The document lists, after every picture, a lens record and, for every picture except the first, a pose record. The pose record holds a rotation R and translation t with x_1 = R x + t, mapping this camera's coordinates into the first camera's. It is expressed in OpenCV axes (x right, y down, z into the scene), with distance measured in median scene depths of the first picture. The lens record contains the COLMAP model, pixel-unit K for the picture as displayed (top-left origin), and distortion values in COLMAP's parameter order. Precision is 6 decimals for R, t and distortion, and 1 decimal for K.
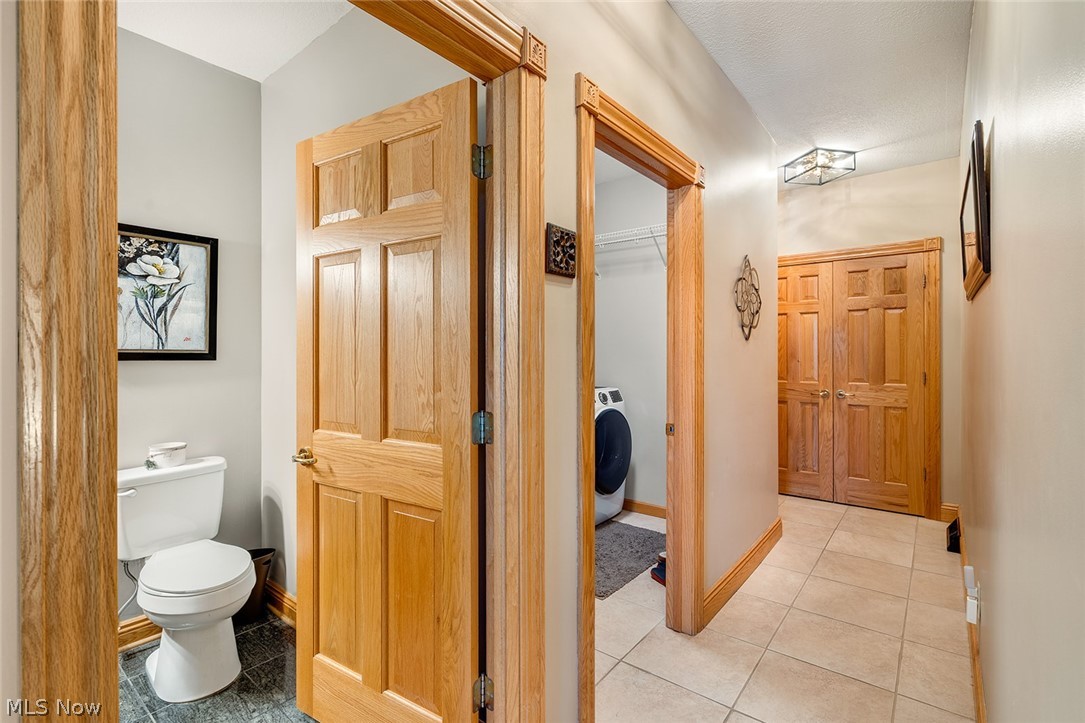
lens RADIAL K [[498.5, 0, 533.3], [0, 498.5, 350.4], [0, 0, 1]] dist [-0.002463, -0.000261]
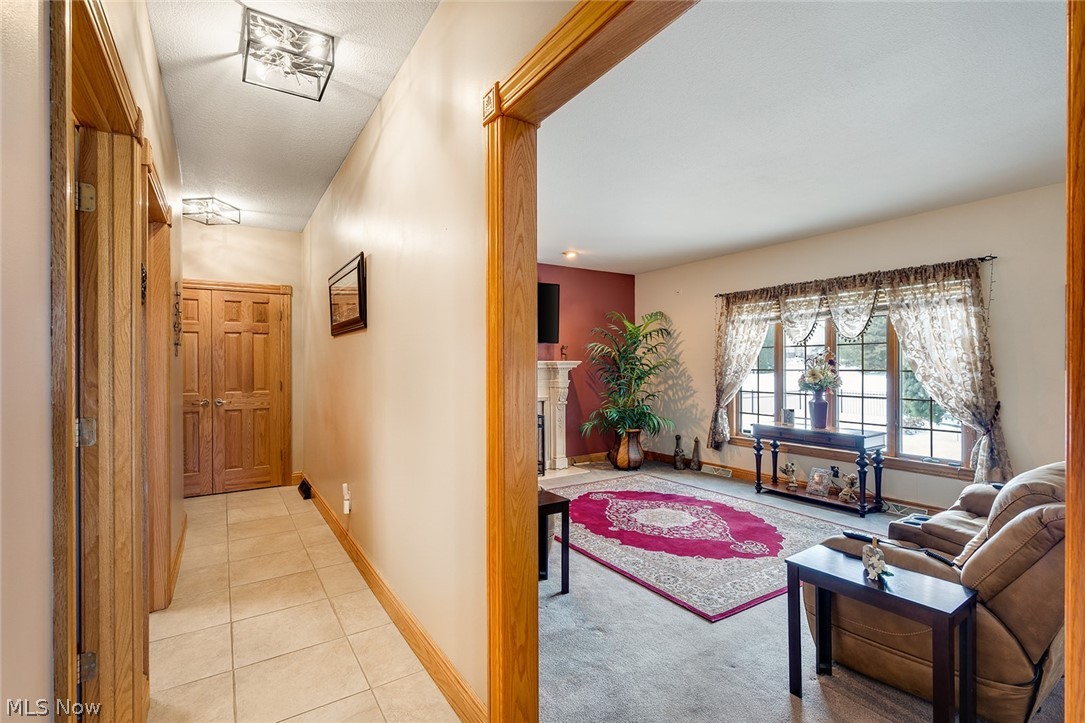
lens RADIAL K [[493.2, 0, 545.5], [0, 493.2, 366.4], [0, 0, 1]] dist [-0.001430, -0.000168]
pose [[0.305873, -0.002584, 0.952069, -0.468231], [0.002619, 0.999995, 0.001873, 0.003693], [-0.952069, 0.001921, 0.305879, -0.189934]]
